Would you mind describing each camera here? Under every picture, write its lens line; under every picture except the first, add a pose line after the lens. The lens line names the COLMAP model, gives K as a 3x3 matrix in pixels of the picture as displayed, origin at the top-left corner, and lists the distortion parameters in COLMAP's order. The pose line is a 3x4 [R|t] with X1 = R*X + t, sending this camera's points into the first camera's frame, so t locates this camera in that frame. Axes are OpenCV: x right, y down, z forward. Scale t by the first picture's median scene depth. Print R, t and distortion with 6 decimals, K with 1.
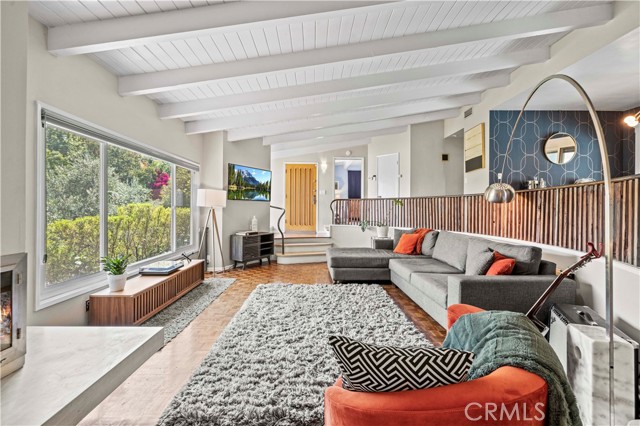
lens RADIAL K [[270.5, 0, 319.8], [0, 270.5, 210.9], [0, 0, 1]] dist [0.009455, -0.001185]
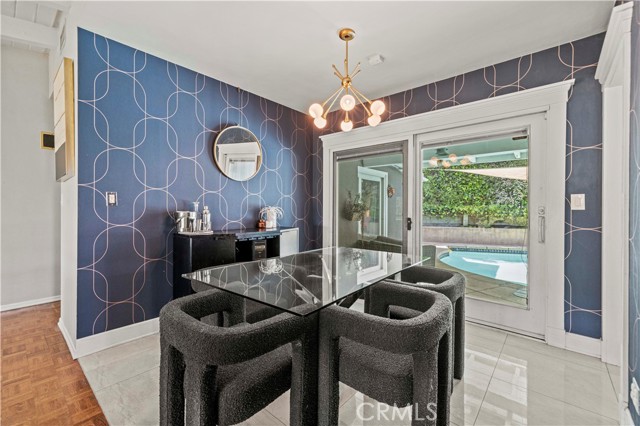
lens RADIAL K [[270.5, 0, 321.4], [0, 270.5, 208.9], [0, 0, 1]] dist [0.009455, -0.001185]
pose [[0.657978, -0.007849, 0.752996, 0.561324], [0.009459, 0.999953, 0.002157, -0.110849], [-0.752977, 0.005703, 0.658022, 0.490066]]
